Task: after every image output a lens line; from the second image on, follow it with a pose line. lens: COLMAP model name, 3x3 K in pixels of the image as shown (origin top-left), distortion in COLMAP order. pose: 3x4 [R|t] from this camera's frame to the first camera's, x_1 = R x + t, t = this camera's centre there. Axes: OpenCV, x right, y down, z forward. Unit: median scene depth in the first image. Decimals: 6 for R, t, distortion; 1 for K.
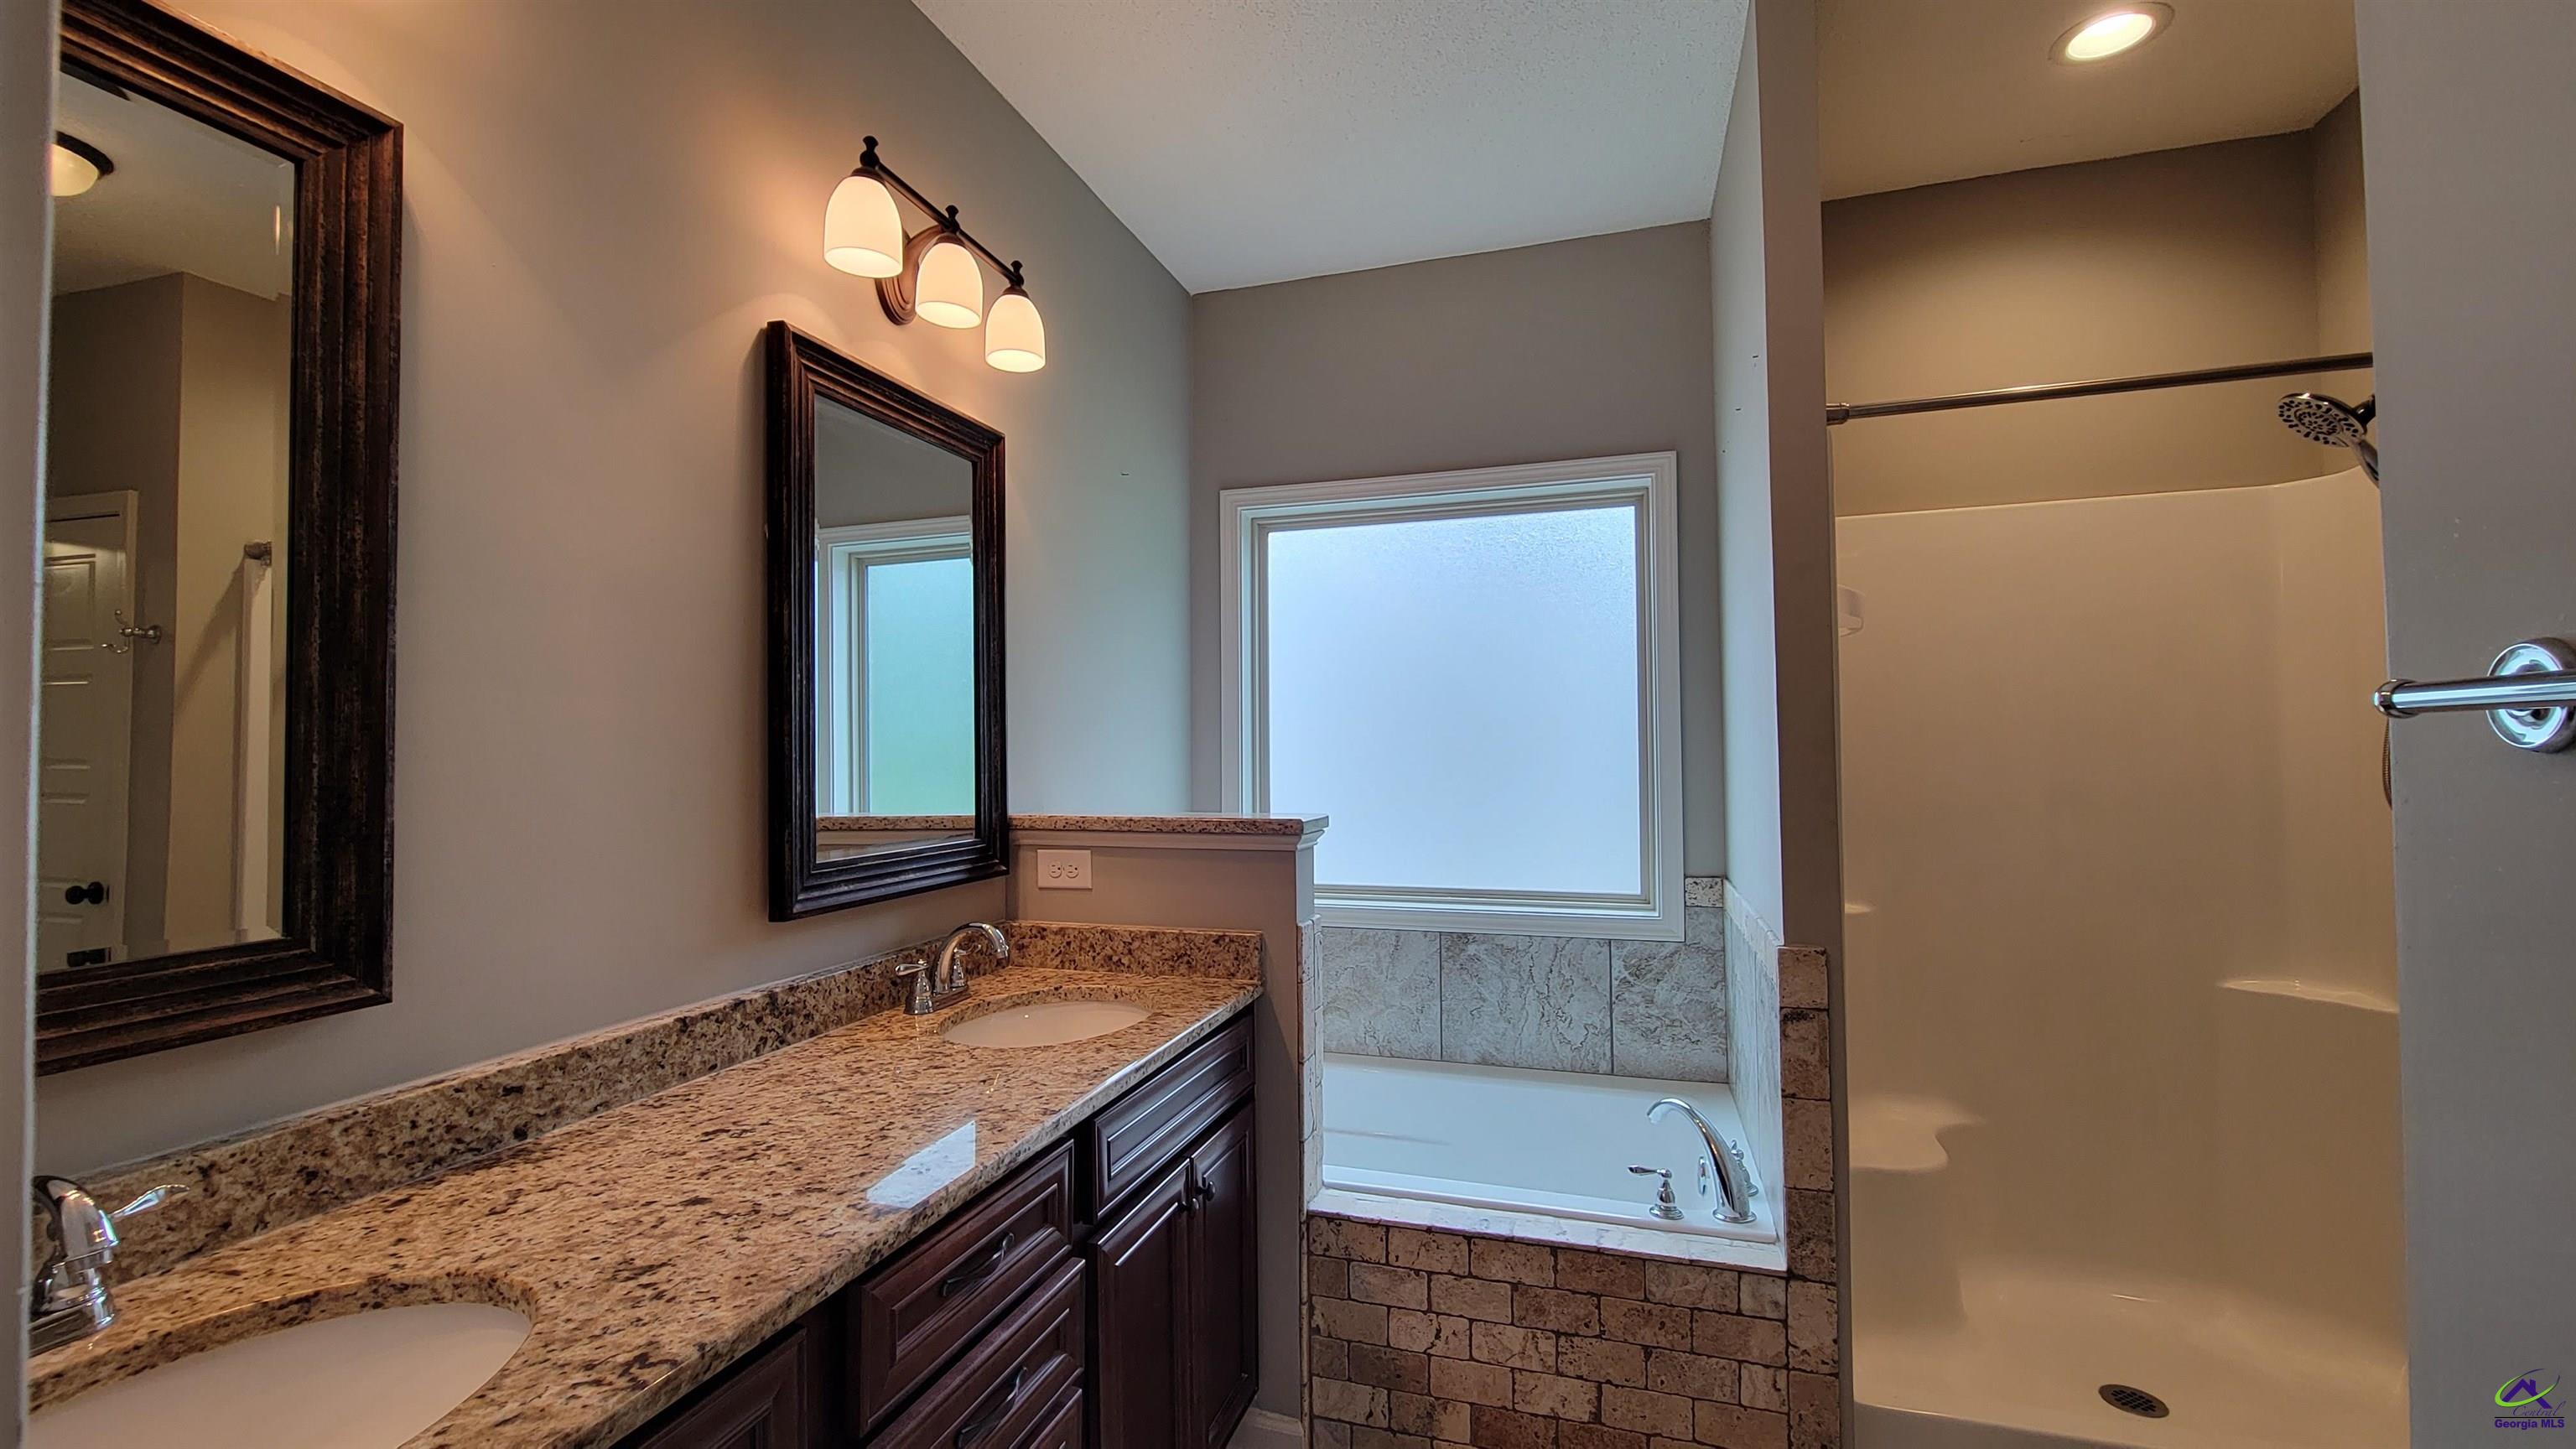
lens RADIAL K [[1053.1, 0, 1288.0], [0, 1053.1, 724.5], [0, 0, 1]] dist [-0.000658, -0.000278]
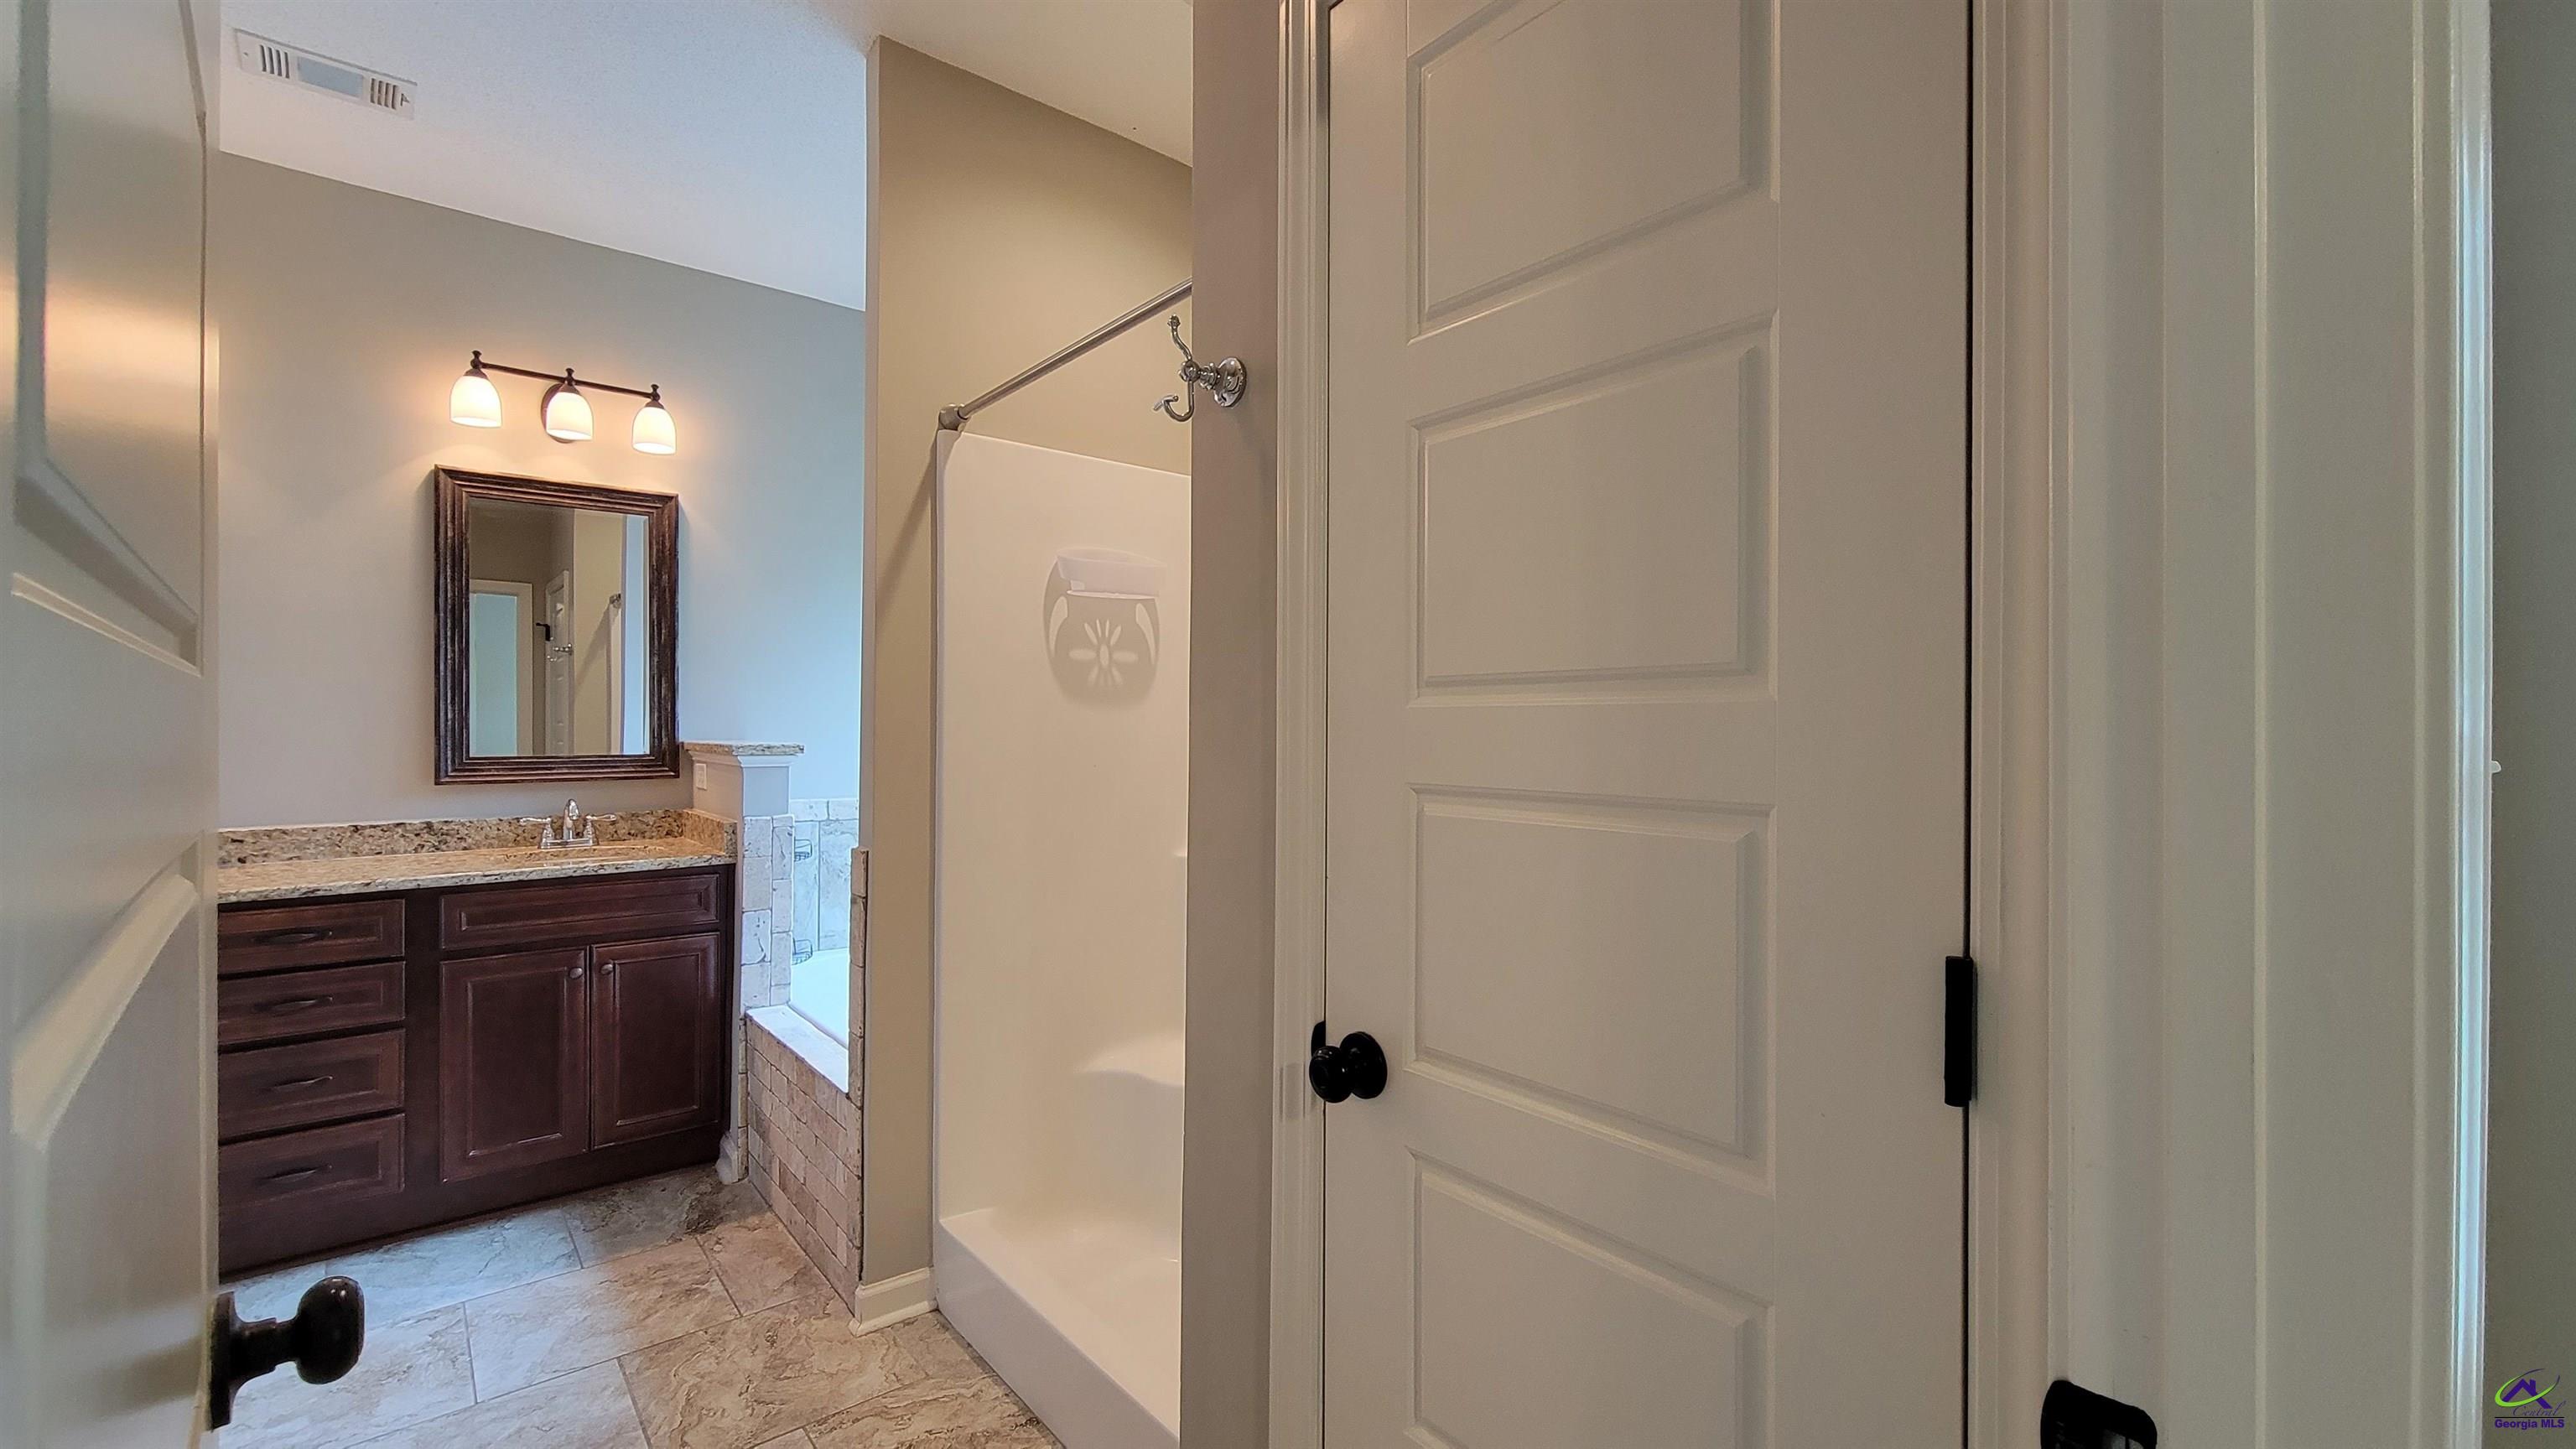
lens RADIAL K [[1053.1, 0, 1288.0], [0, 1053.1, 724.5], [0, 0, 1]] dist [-0.000658, -0.000278]
pose [[0.851574, 0.013712, -0.524055, 1.736919], [0.000858, 0.999620, 0.027550, 0.026605], [0.524233, -0.023911, 0.851239, 0.191583]]
